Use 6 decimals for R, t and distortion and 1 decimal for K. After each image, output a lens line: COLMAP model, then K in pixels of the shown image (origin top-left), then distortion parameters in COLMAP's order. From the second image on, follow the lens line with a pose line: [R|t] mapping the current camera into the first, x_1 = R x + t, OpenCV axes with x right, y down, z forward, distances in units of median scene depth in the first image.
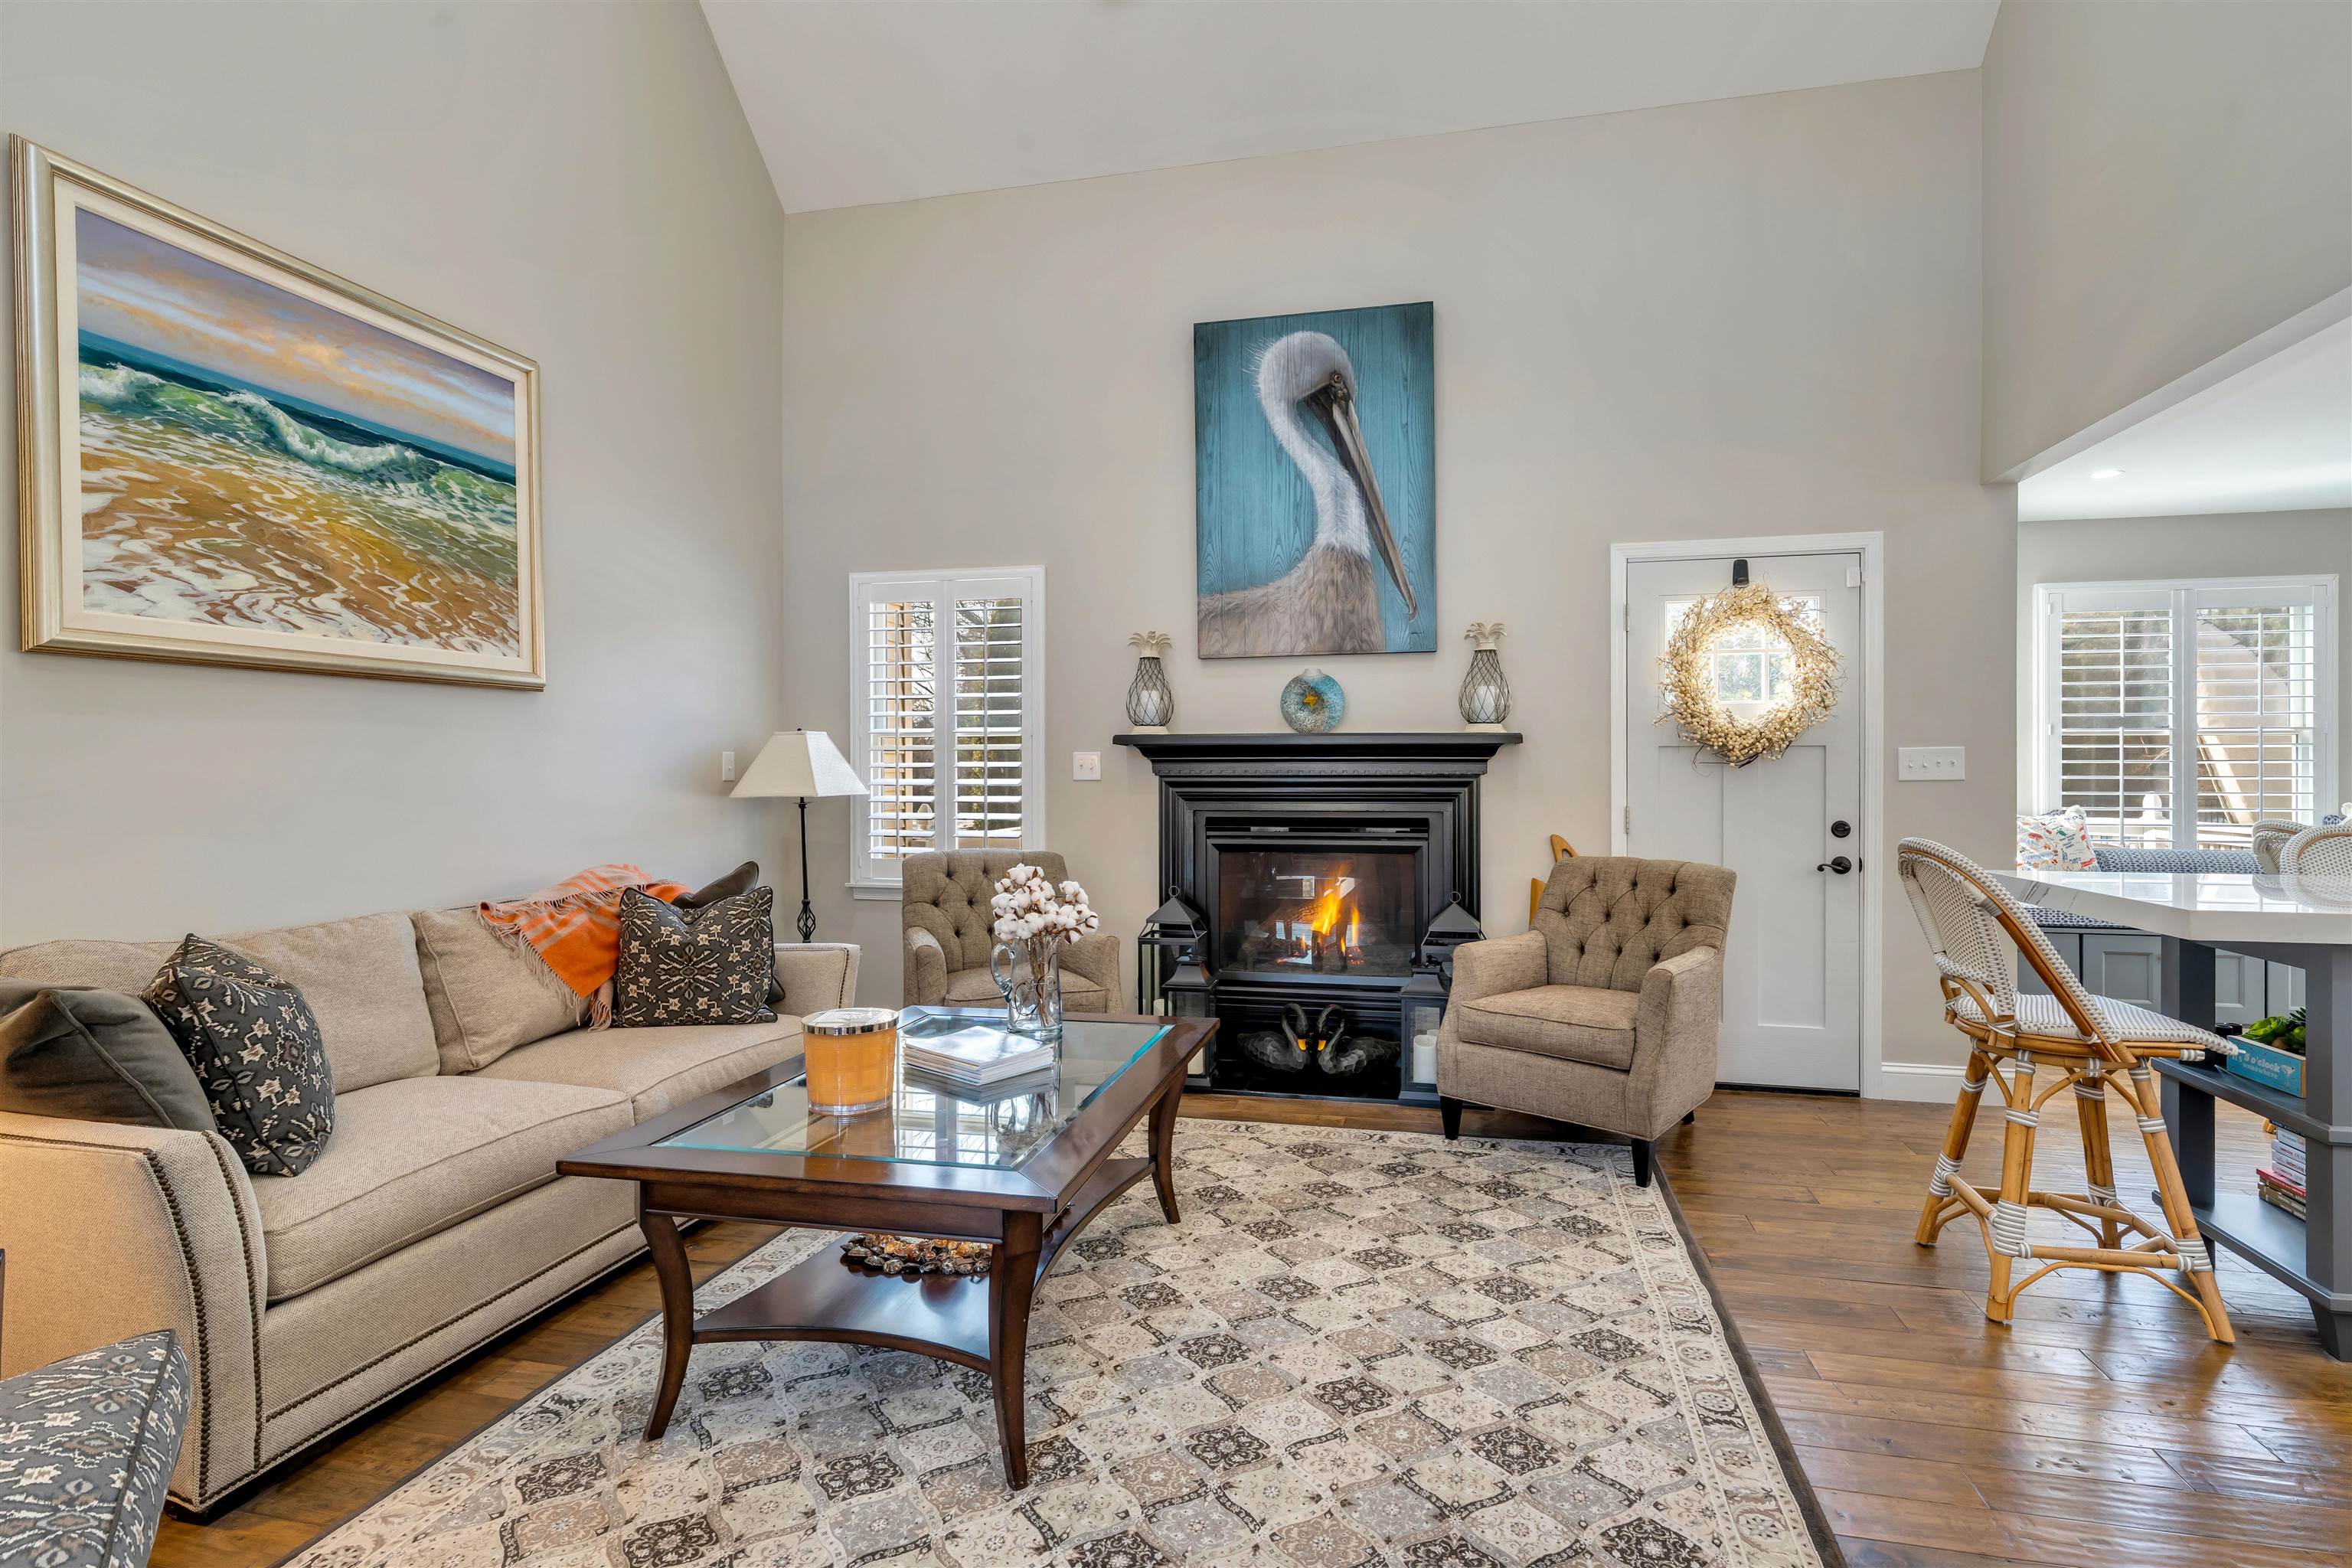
lens RADIAL K [[1150.1, 0, 1183.3], [0, 1150.1, 775.0], [0, 0, 1]] dist [-0.002001, -0.000170]
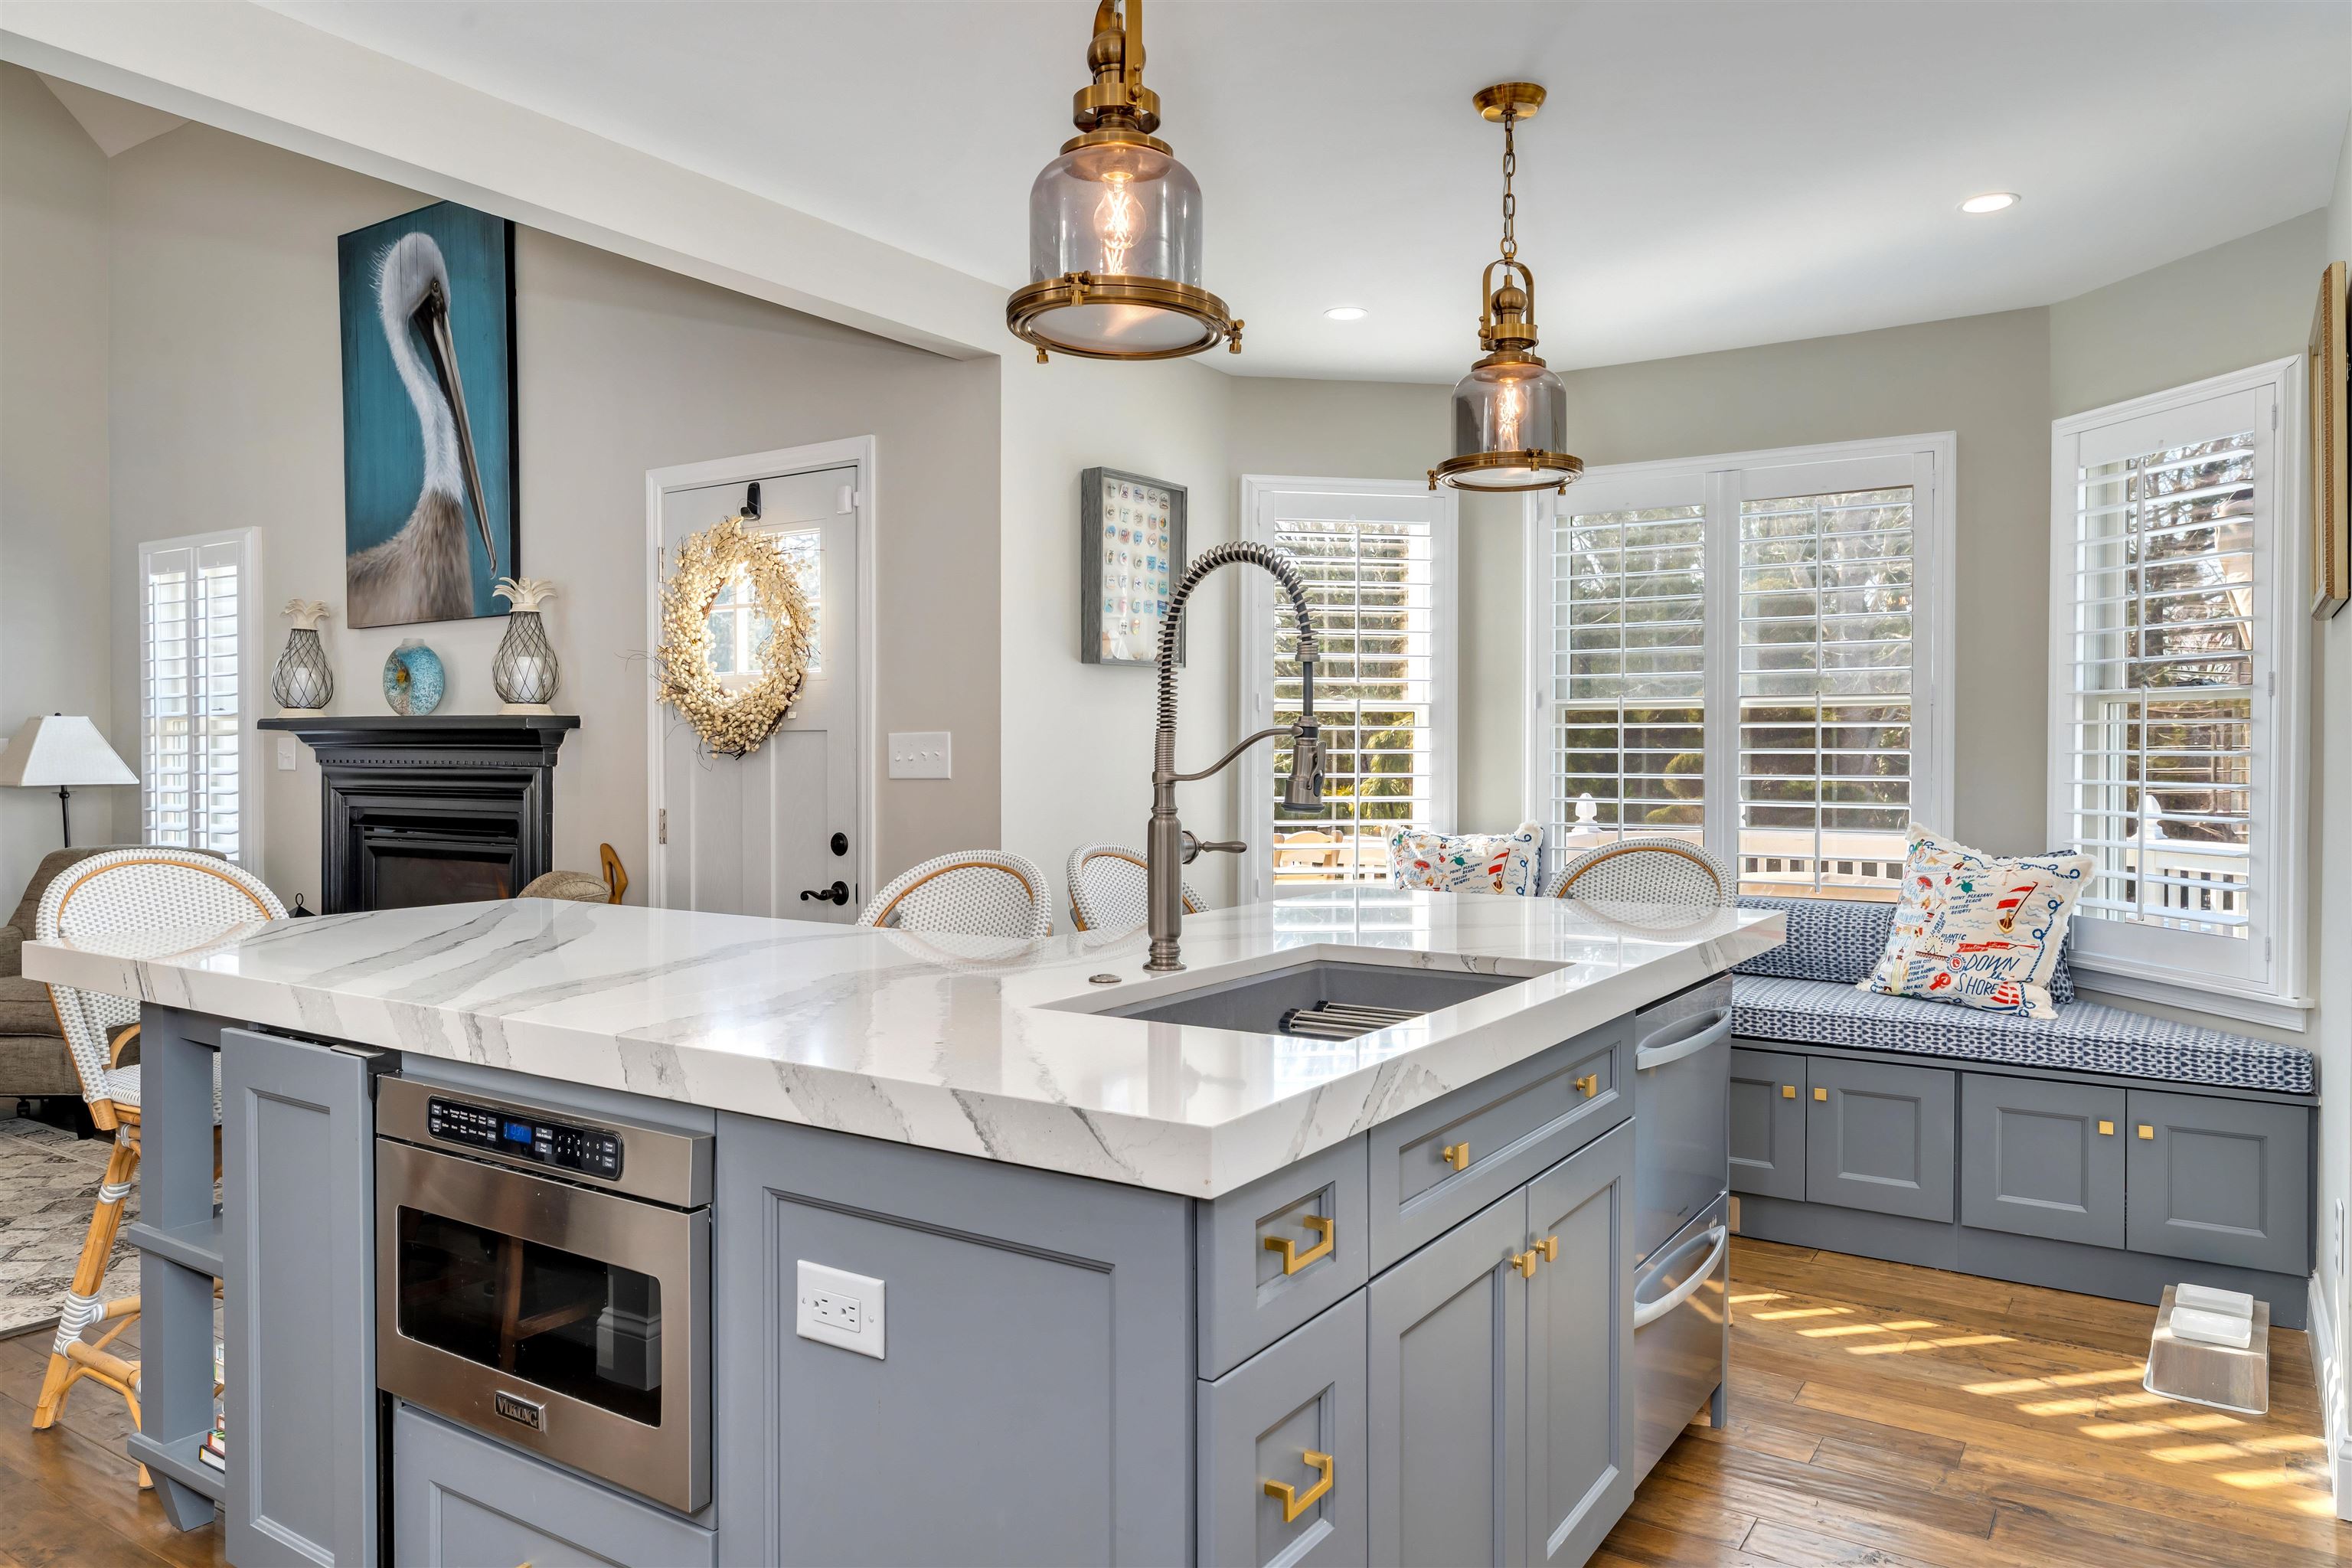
lens RADIAL K [[1562.0, 0, 1172.1], [0, 1562.0, 776.9], [0, 0, 1]] dist [0.002503, -0.002457]
pose [[0.936678, 0.008744, -0.350083, 1.025607], [-0.005025, 0.999921, 0.011532, -0.007923], [0.350157, -0.009043, 0.936648, 0.128514]]
